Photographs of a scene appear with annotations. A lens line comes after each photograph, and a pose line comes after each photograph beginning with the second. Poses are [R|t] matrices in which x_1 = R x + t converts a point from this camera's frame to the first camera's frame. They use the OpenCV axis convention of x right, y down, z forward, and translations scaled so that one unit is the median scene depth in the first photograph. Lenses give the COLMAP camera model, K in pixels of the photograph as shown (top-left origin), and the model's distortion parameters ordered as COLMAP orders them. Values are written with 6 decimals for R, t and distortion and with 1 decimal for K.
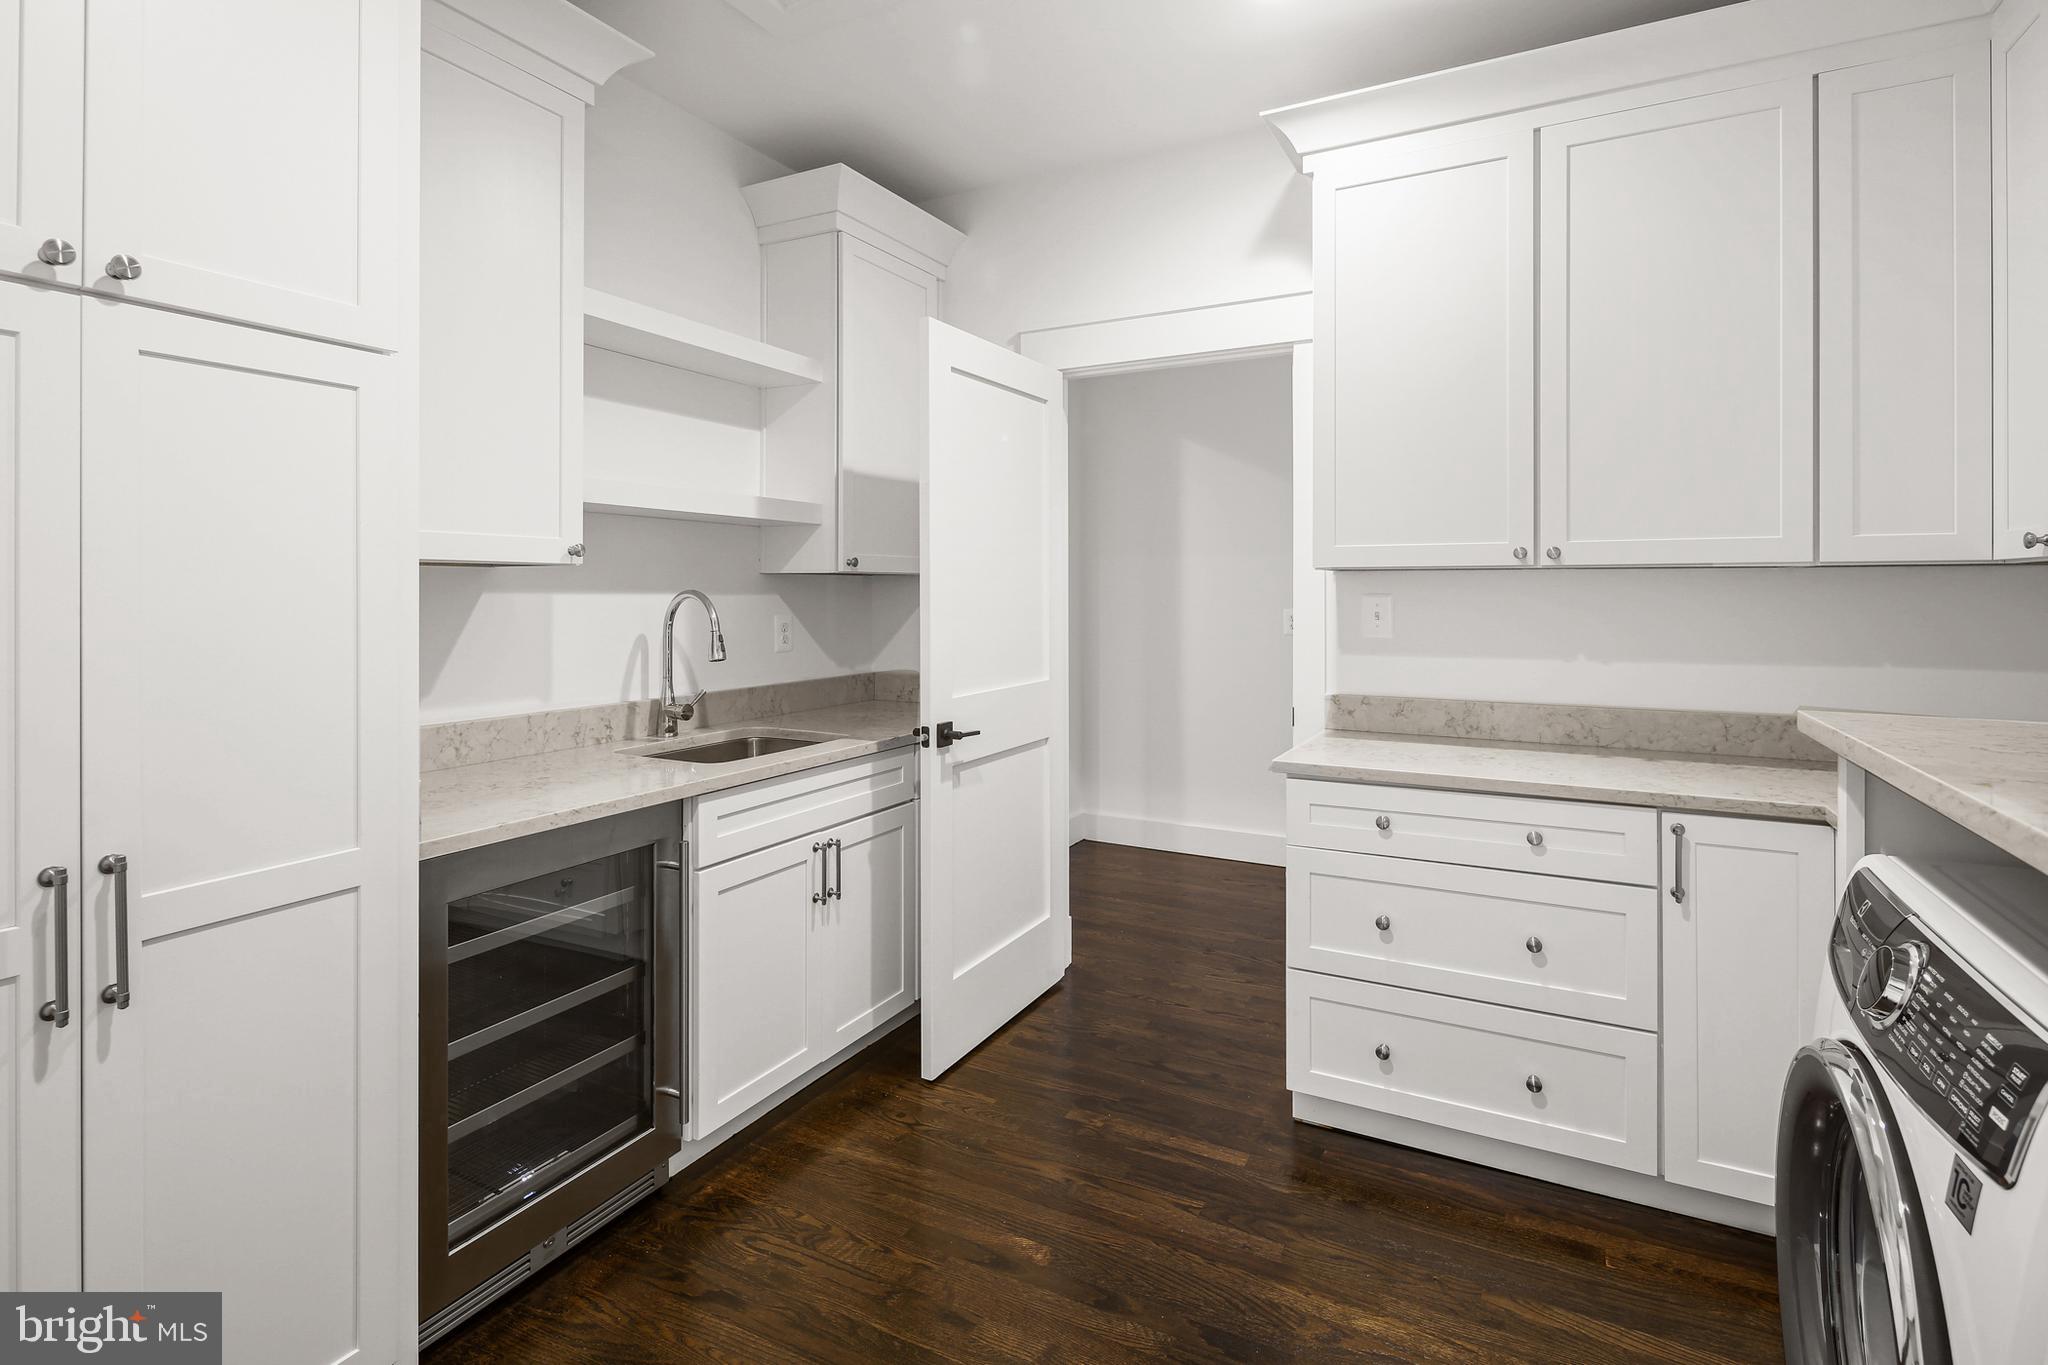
lens RADIAL K [[996.9, 0, 1035.1], [0, 996.9, 591.4], [0, 0, 1]] dist [-0.007872, 0.000744]
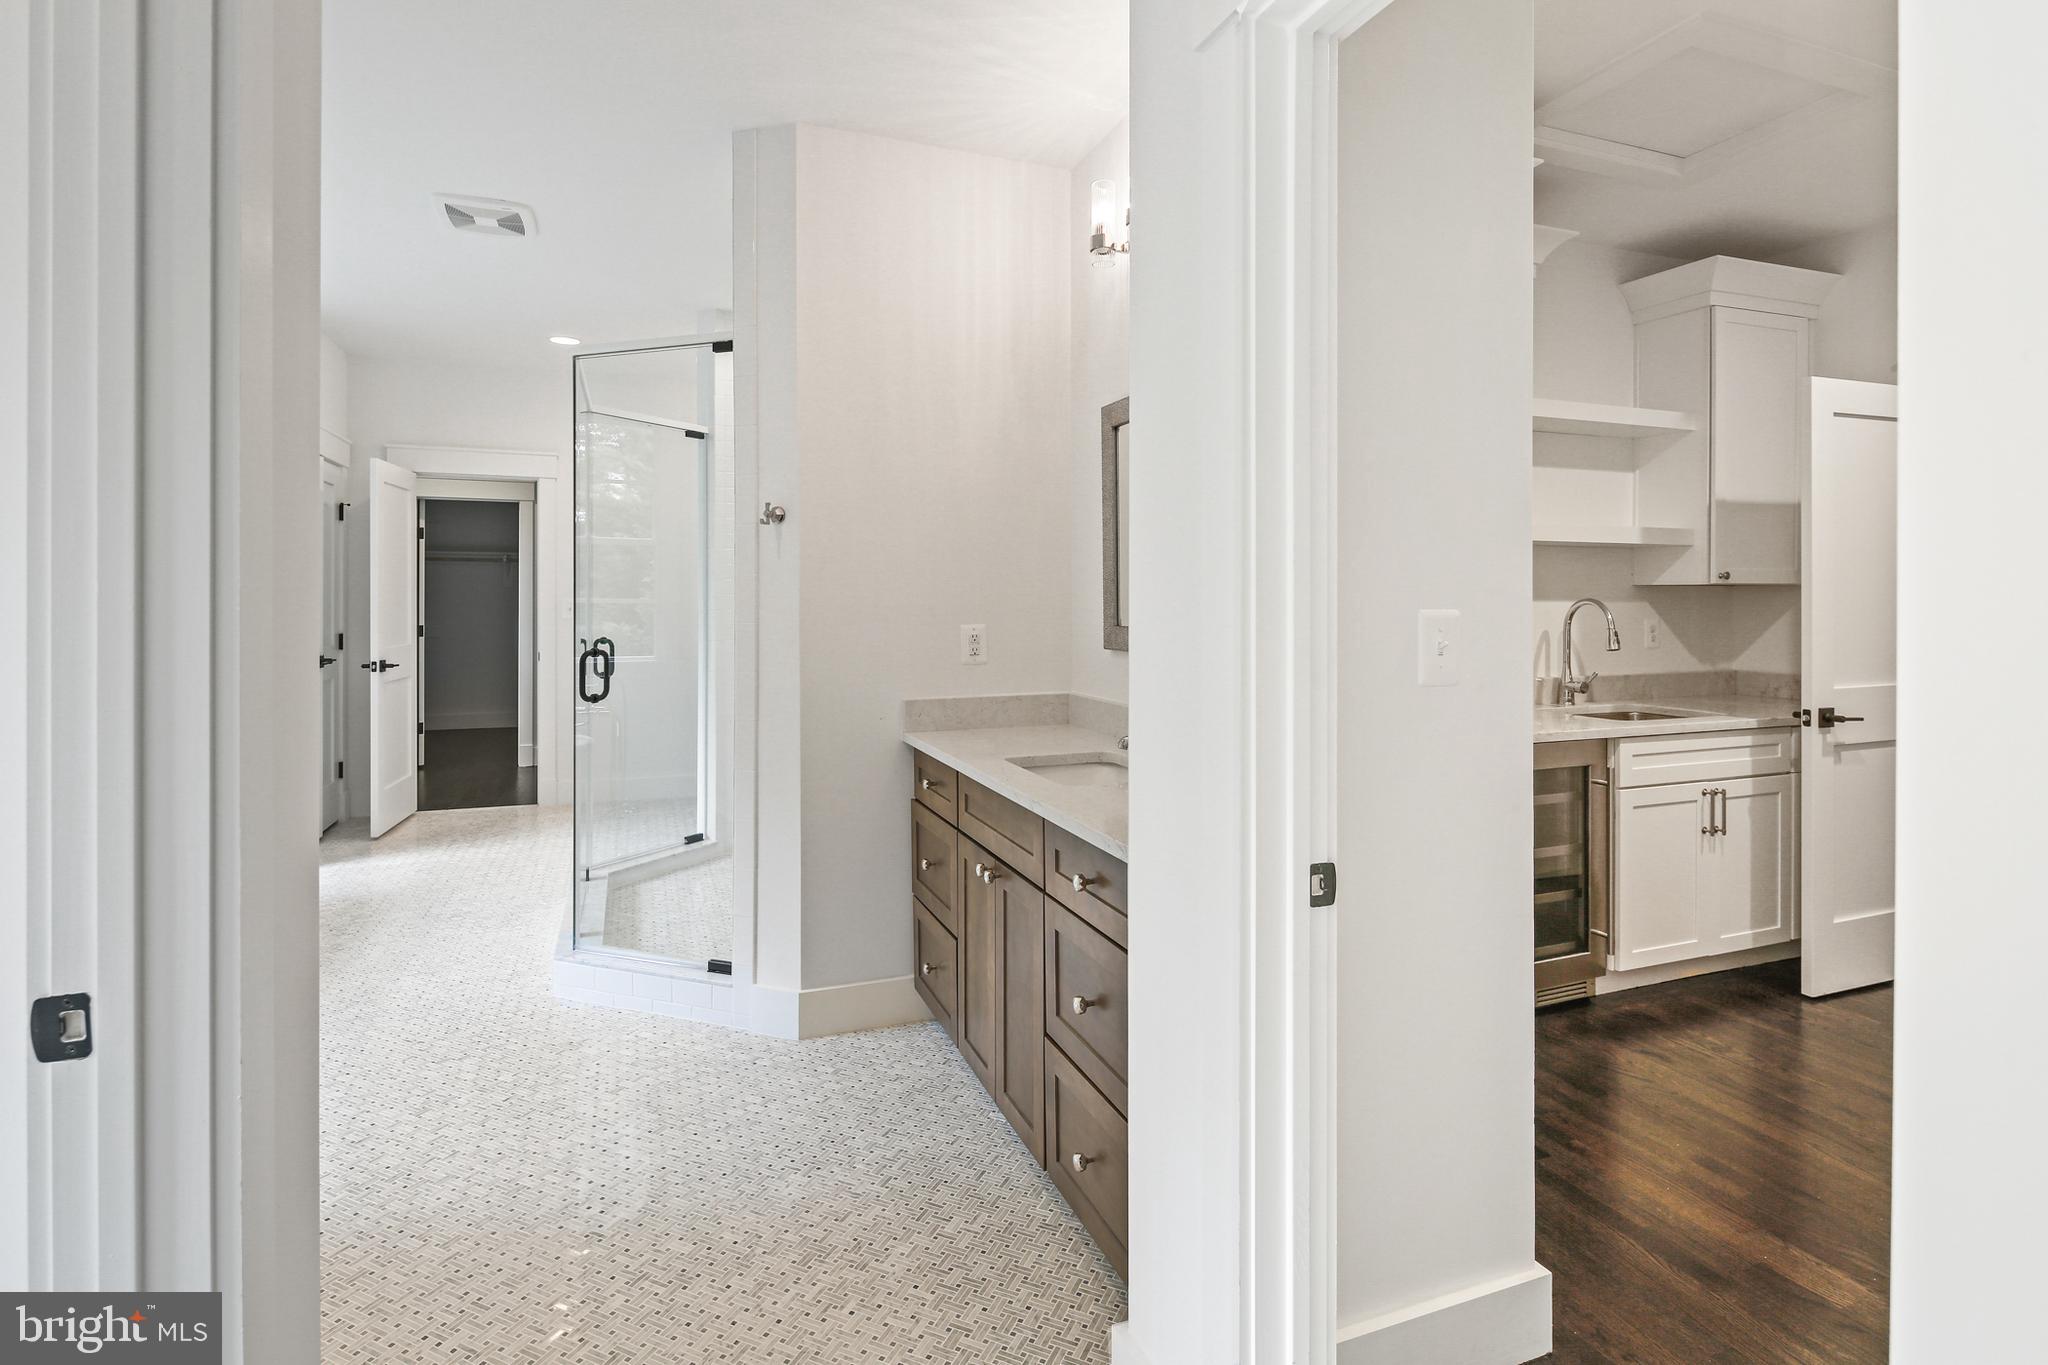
lens RADIAL K [[996.9, 0, 1014.1], [0, 996.9, 606.7], [0, 0, 1]] dist [-0.007872, 0.000744]
pose [[0.742463, 0.003841, -0.669876, -0.016924], [-0.002802, 0.999993, 0.002627, 0.008941], [0.669881, -0.000073, 0.742468, -0.542461]]
